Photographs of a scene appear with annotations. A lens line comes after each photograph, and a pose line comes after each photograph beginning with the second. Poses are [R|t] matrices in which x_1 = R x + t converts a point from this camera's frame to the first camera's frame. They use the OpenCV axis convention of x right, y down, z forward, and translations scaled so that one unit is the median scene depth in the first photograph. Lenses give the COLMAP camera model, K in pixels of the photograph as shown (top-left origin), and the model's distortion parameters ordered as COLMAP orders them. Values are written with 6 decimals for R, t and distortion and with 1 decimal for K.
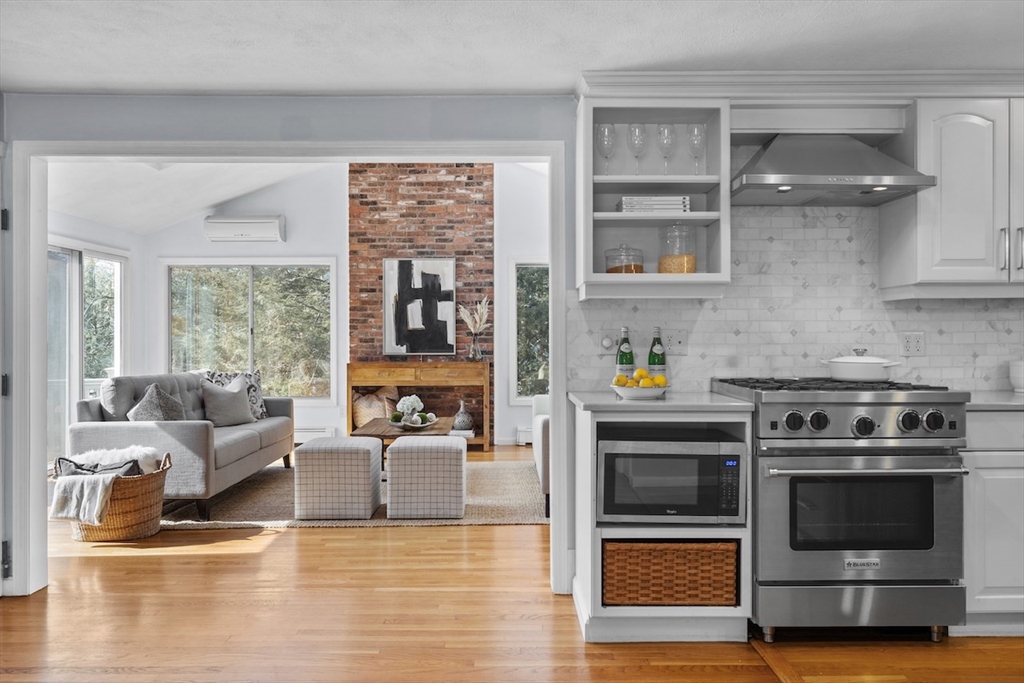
lens RADIAL K [[754.3, 0, 516.9], [0, 754.3, 339.5], [0, 0, 1]] dist [-0.010736, 0.011367]
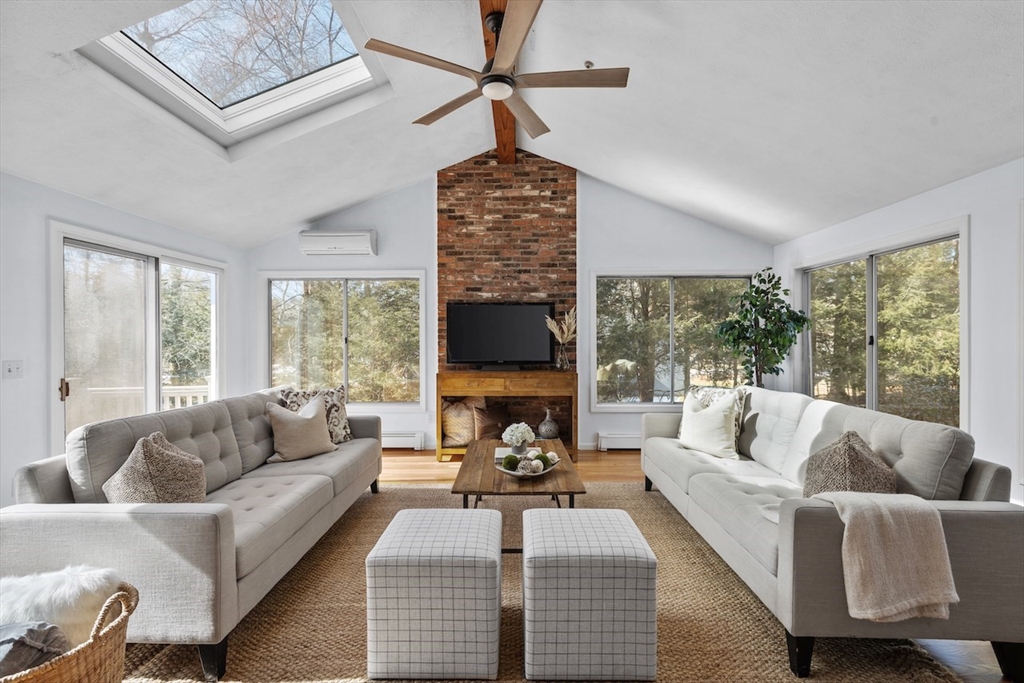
lens RADIAL K [[469.3, 0, 518.5], [0, 469.3, 342.0], [0, 0, 1]] dist [-0.011703, -0.000155]
pose [[0.999607, 0.001673, -0.027986, -0.097856], [-0.001526, 0.999985, 0.005268, -0.013339], [0.027994, -0.005223, 0.999594, 0.374395]]
